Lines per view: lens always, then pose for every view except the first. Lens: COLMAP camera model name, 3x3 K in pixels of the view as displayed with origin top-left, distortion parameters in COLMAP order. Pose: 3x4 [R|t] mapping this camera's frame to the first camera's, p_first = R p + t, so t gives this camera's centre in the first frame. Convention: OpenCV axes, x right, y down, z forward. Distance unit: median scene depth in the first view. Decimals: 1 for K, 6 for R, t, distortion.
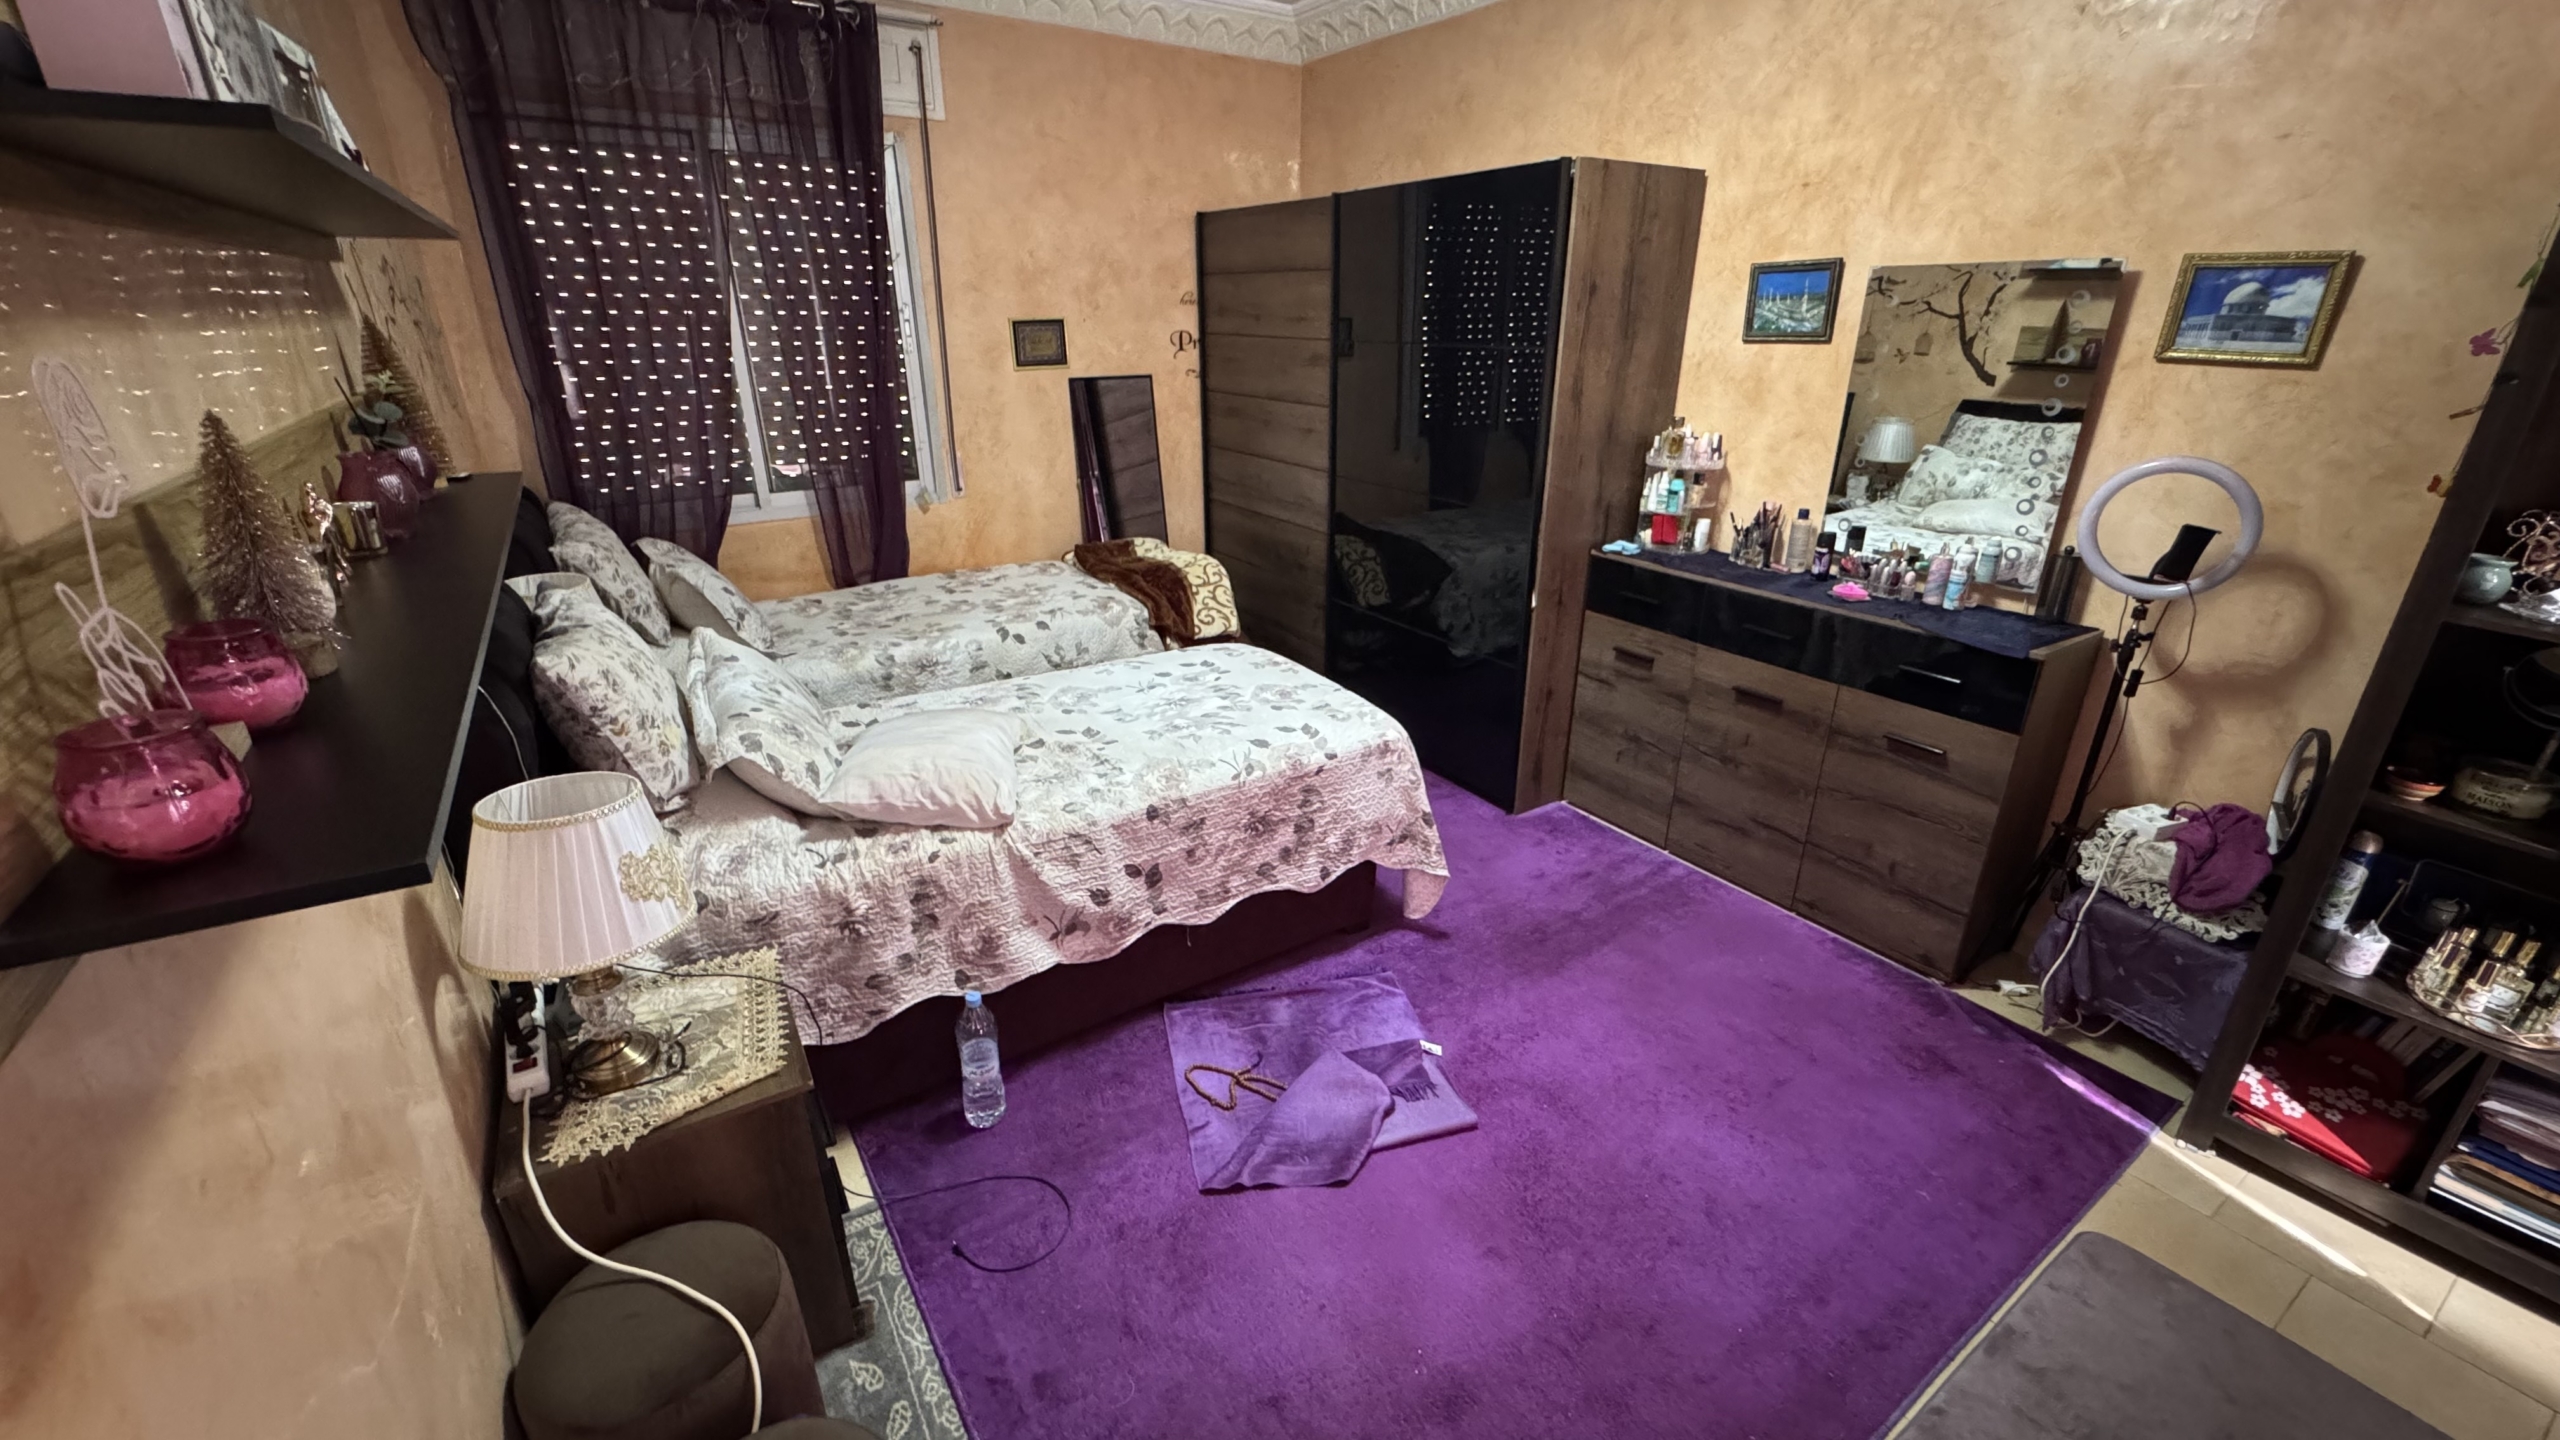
lens RADIAL K [[1027.7, 0, 1277.1], [0, 1027.7, 713.5], [0, 0, 1]] dist [-0.001733, 0.000212]
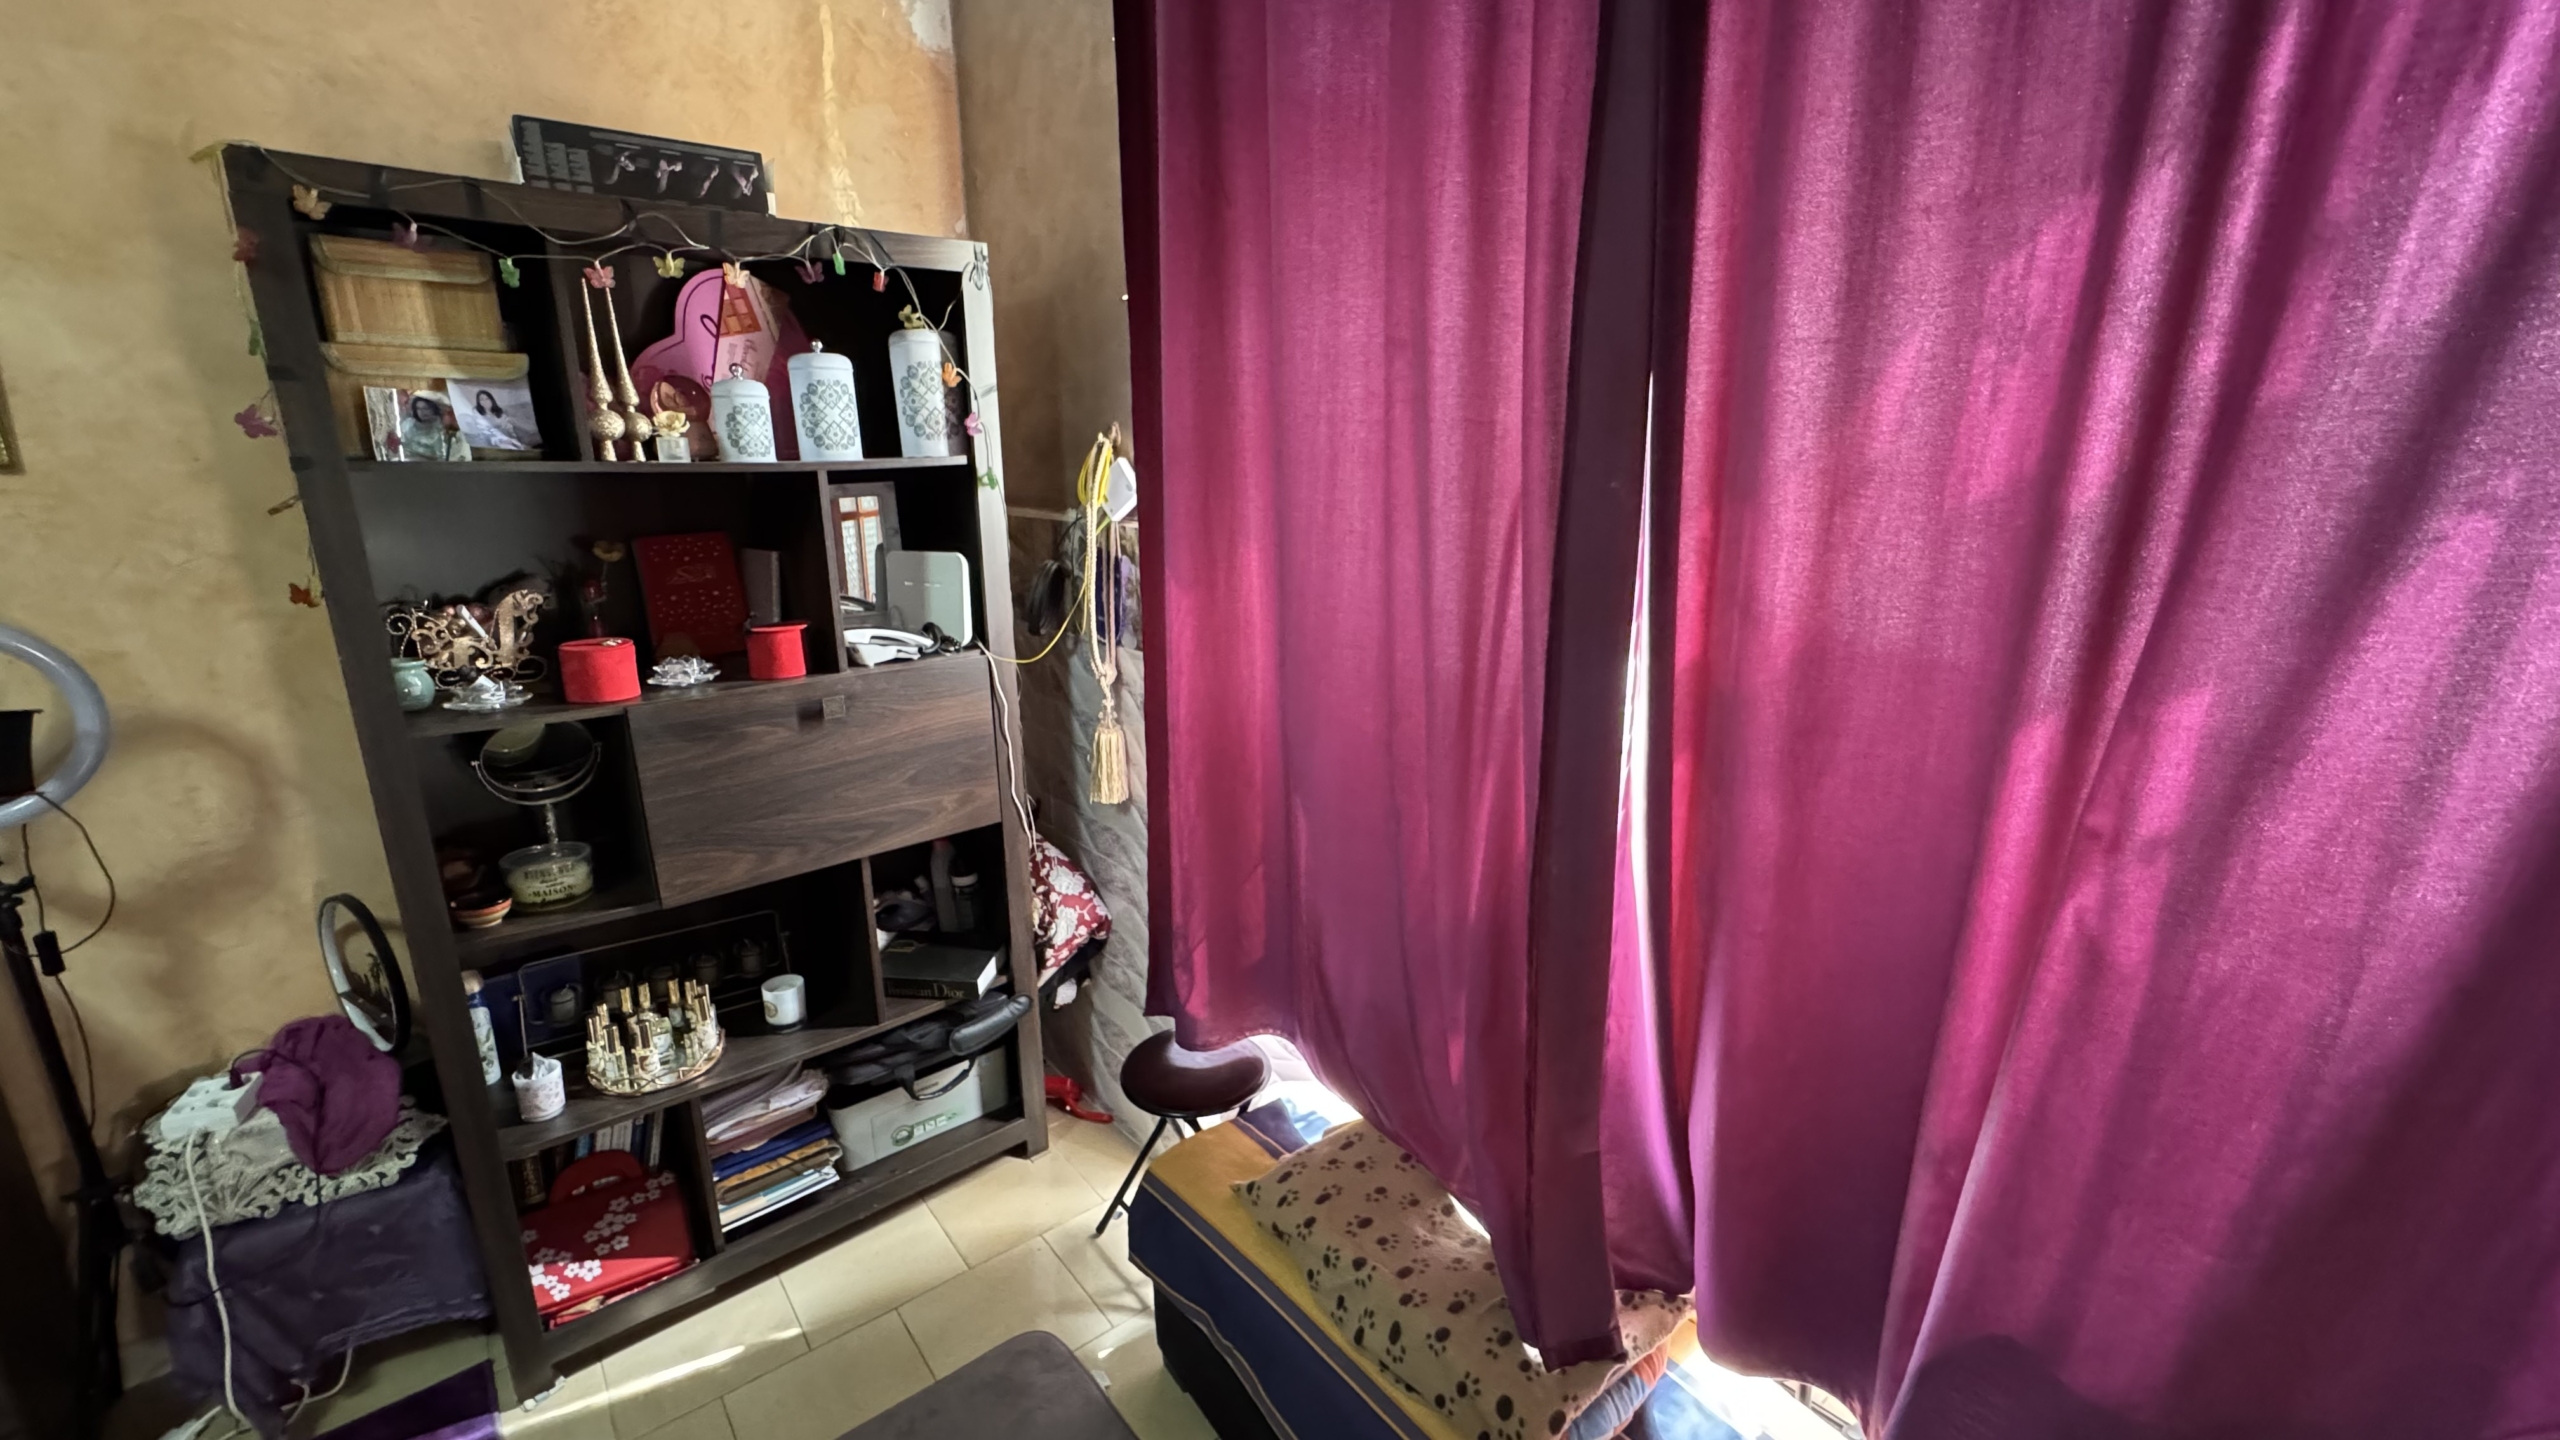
lens RADIAL K [[1027.7, 0, 1274.7], [0, 1027.7, 722.8], [0, 0, 1]] dist [-0.001733, 0.000212]
pose [[-0.115231, -0.266933, 0.956801, 0.196062], [0.359245, 0.886821, 0.290675, -0.076841], [-0.926102, 0.377221, -0.006295, 0.274239]]
